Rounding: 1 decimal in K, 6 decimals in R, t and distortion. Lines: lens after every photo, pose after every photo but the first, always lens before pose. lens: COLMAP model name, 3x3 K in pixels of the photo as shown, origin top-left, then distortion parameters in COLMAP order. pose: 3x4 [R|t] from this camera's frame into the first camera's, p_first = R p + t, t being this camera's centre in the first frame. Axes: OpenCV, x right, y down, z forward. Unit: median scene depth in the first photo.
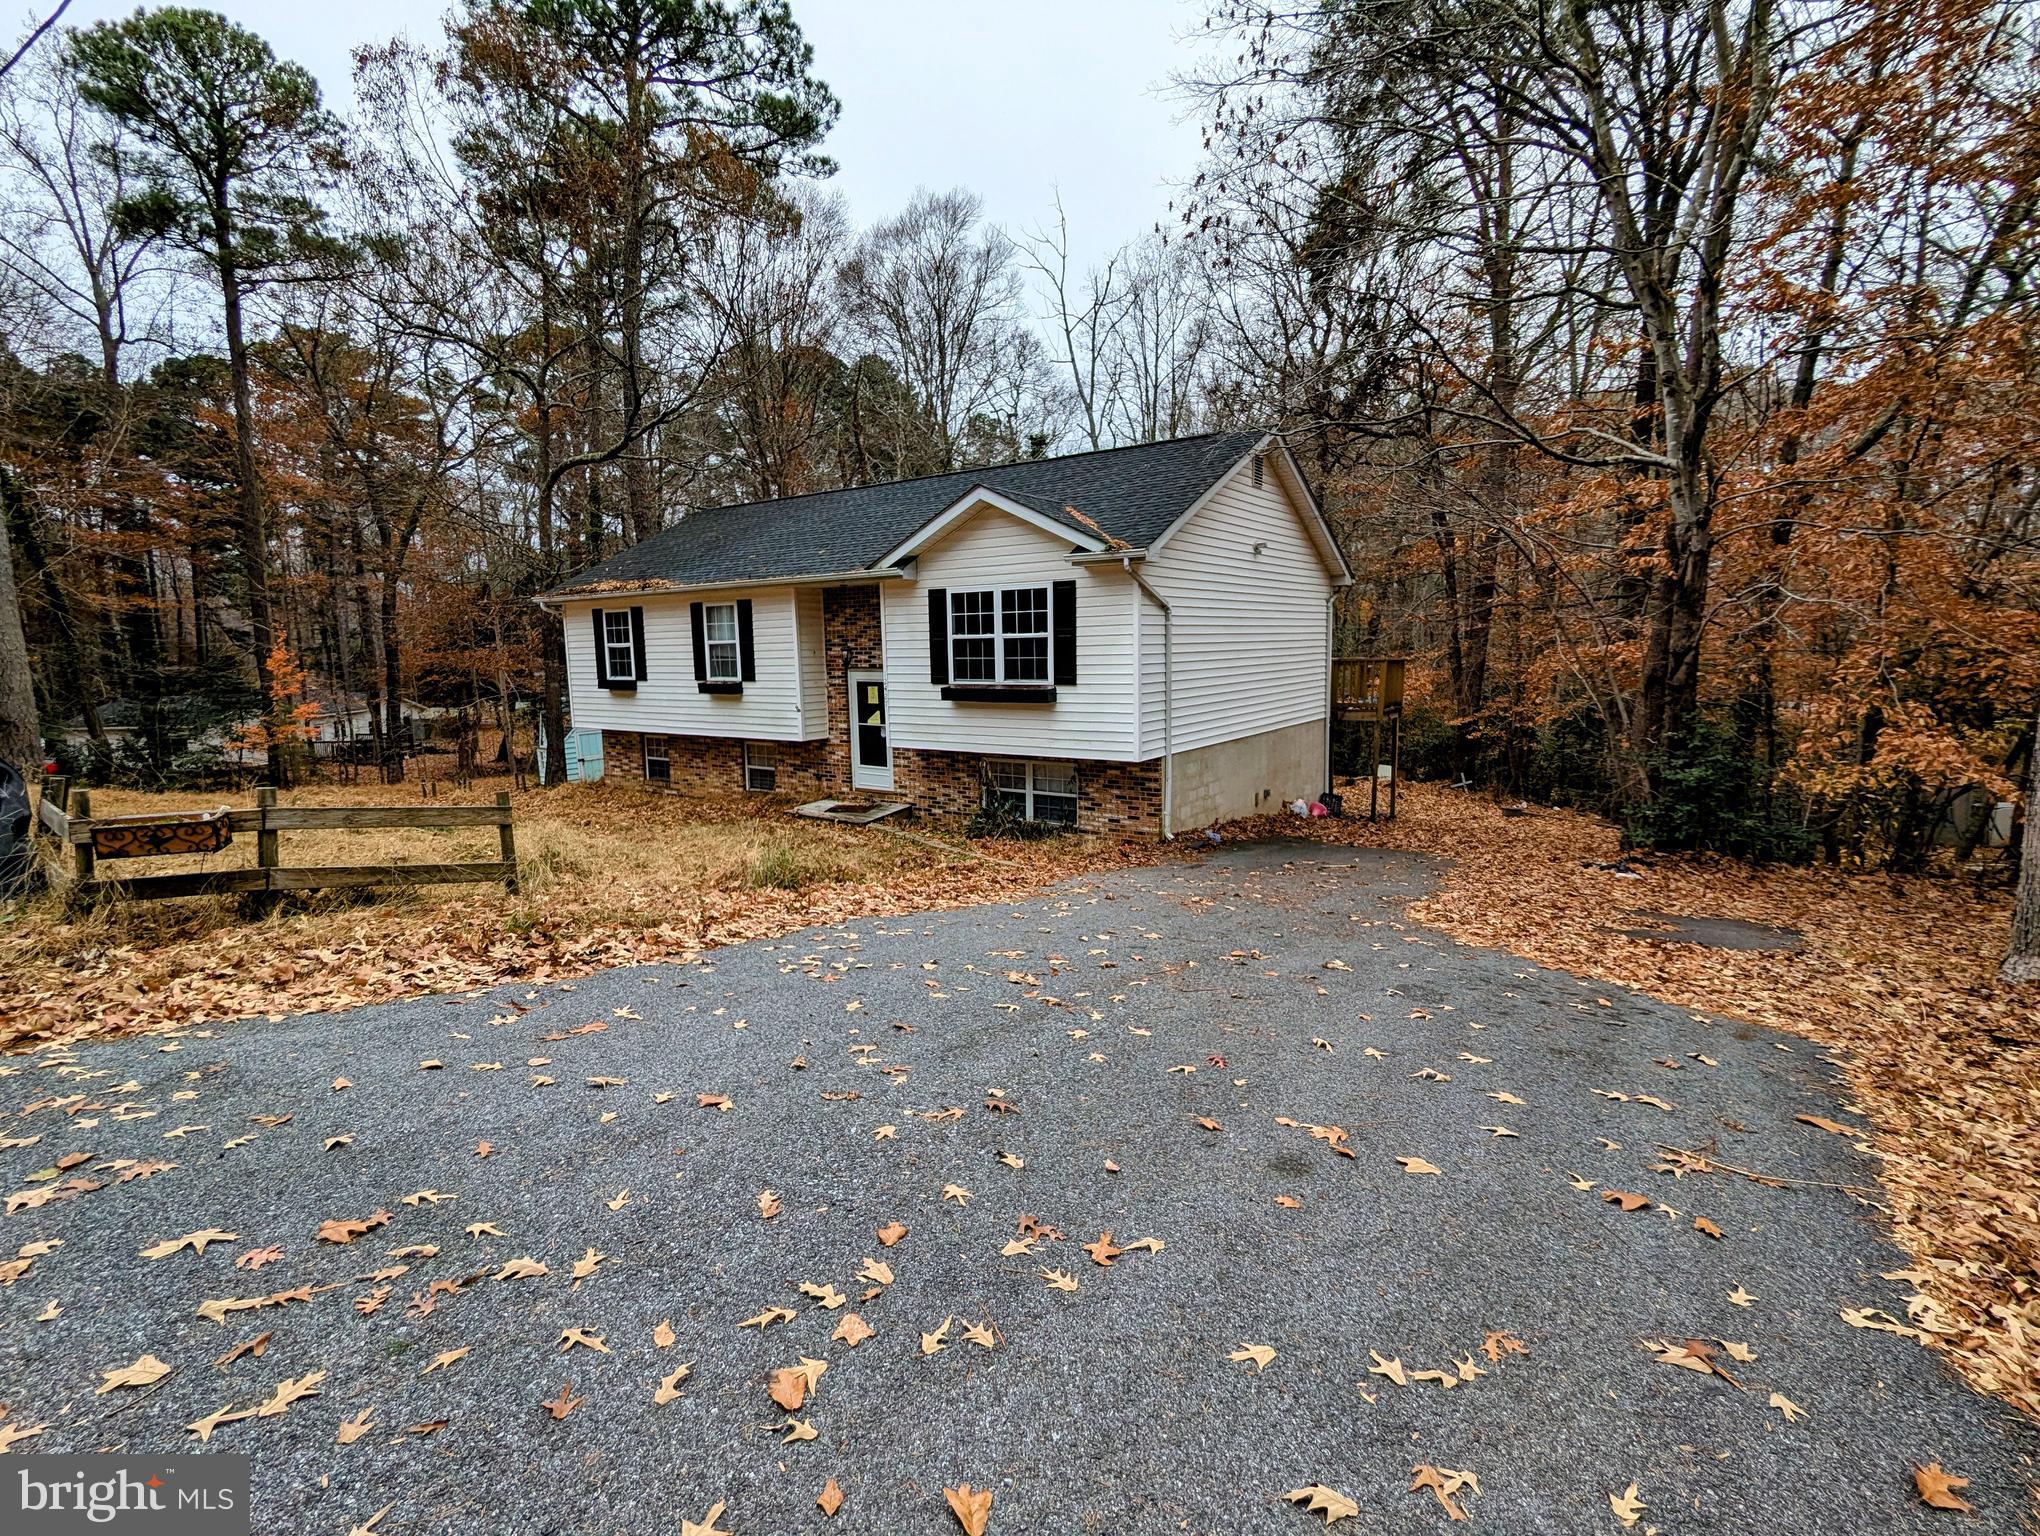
lens RADIAL K [[974.4, 0, 1031.5], [0, 974.4, 768.5], [0, 0, 1]] dist [0.001709, 0.000236]
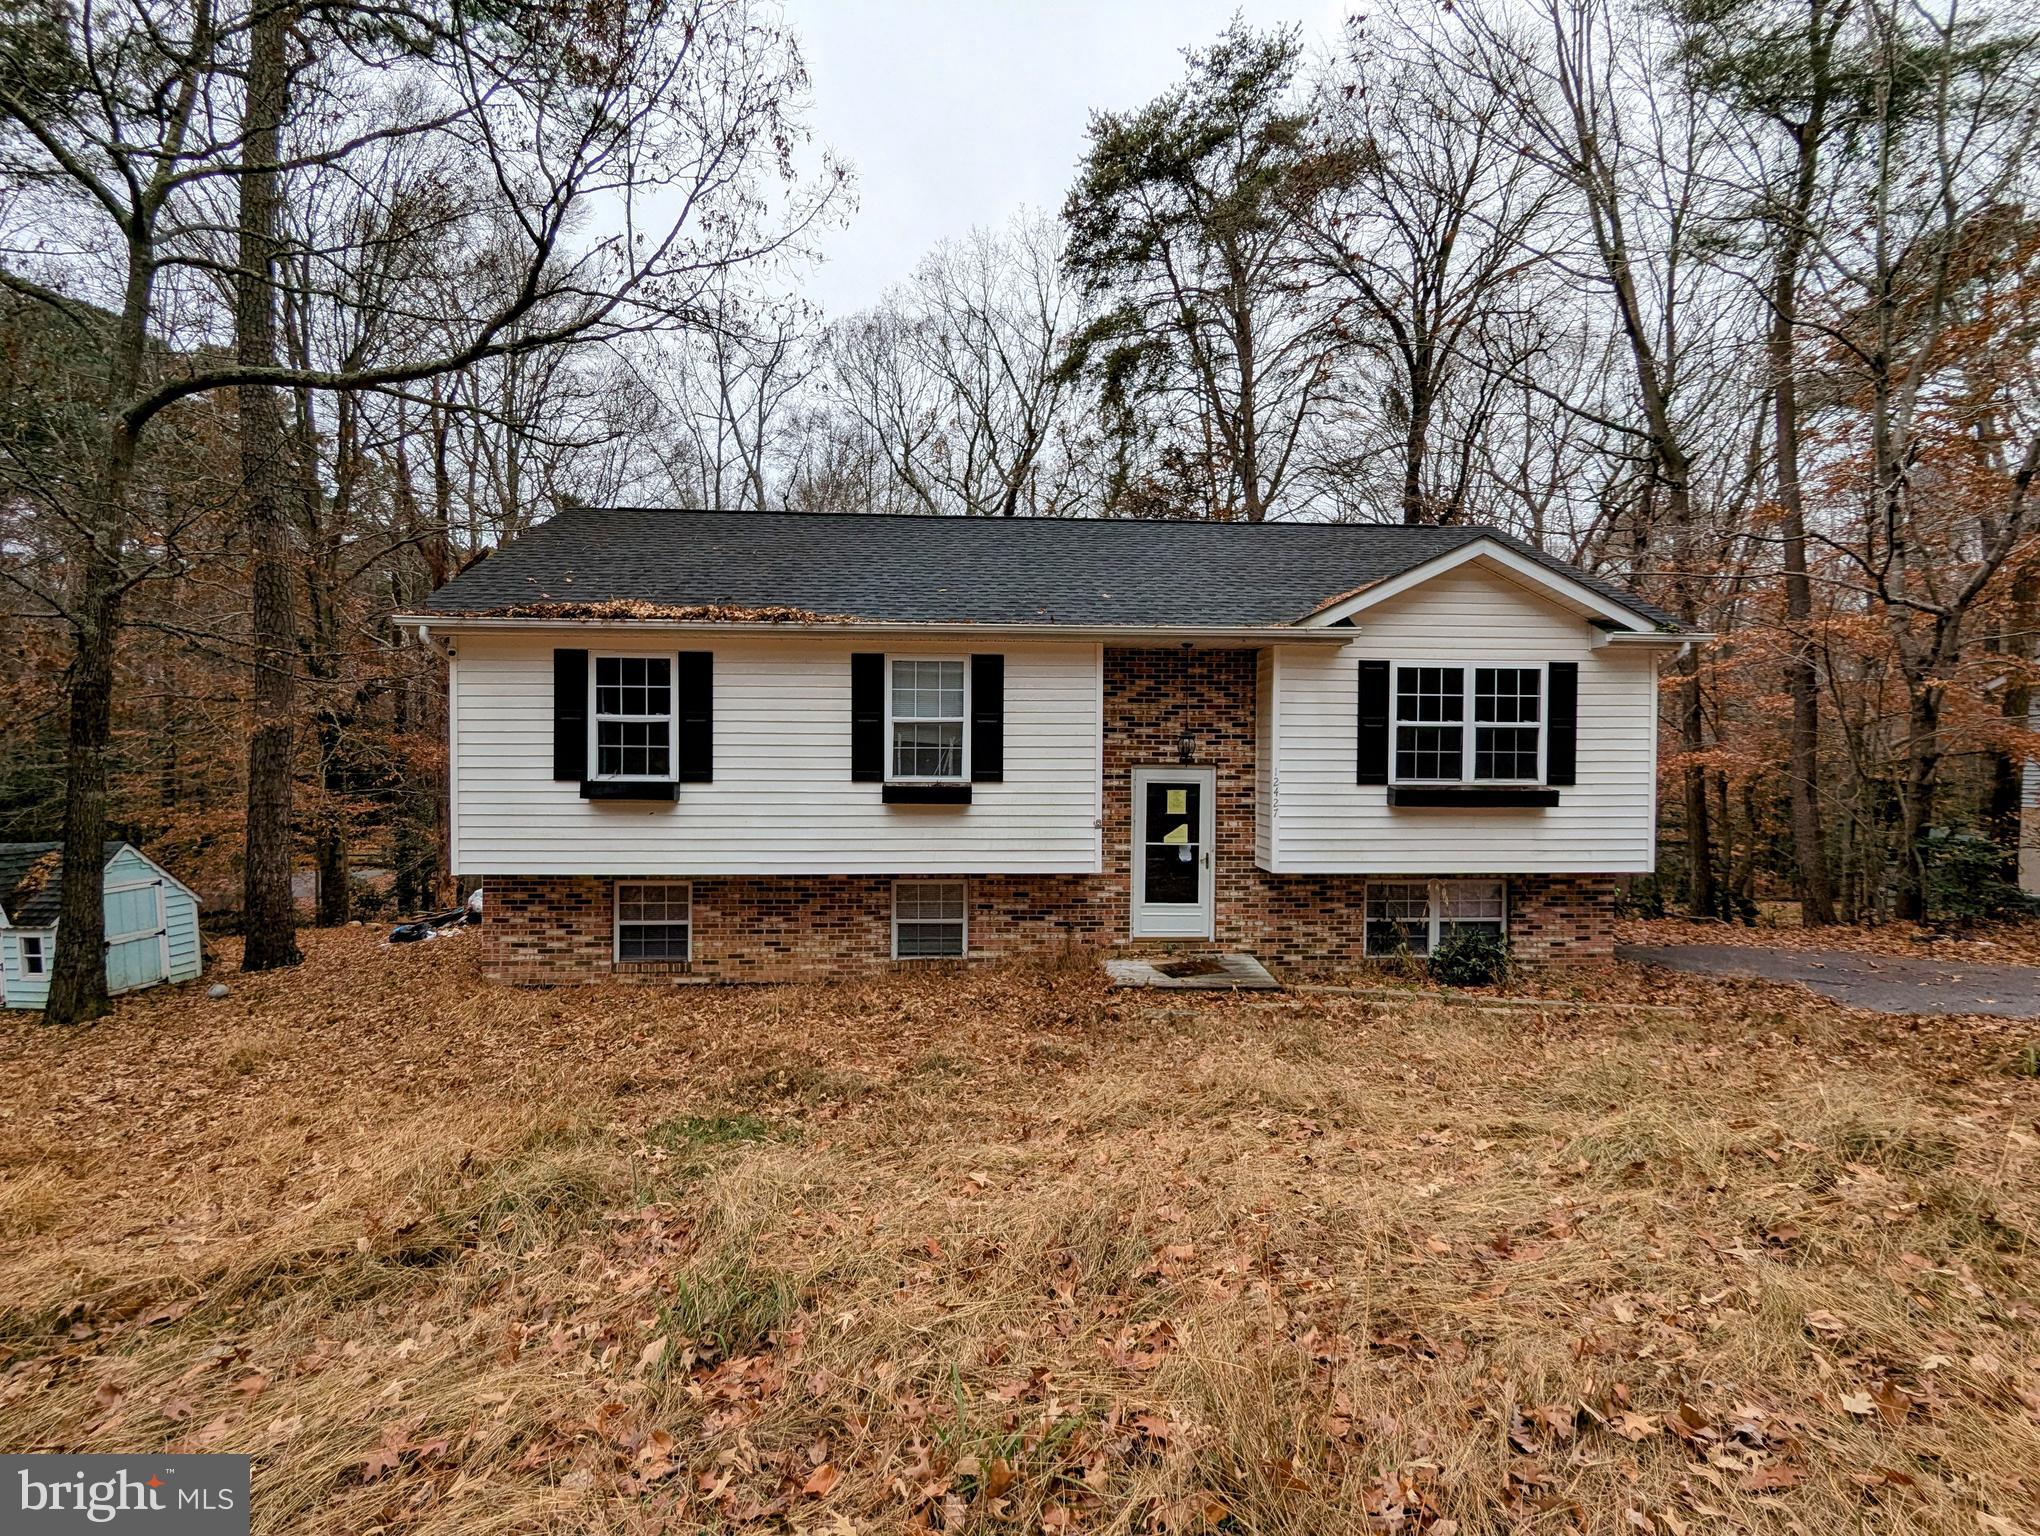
lens RADIAL K [[974.4, 0, 1036.0], [0, 974.4, 725.1], [0, 0, 1]] dist [0.001709, 0.000236]
pose [[0.784186, 0.027866, 0.619900, -0.735076], [0.058236, 0.991277, -0.118230, -0.056656], [-0.617787, 0.128814, 0.775723, 0.549932]]
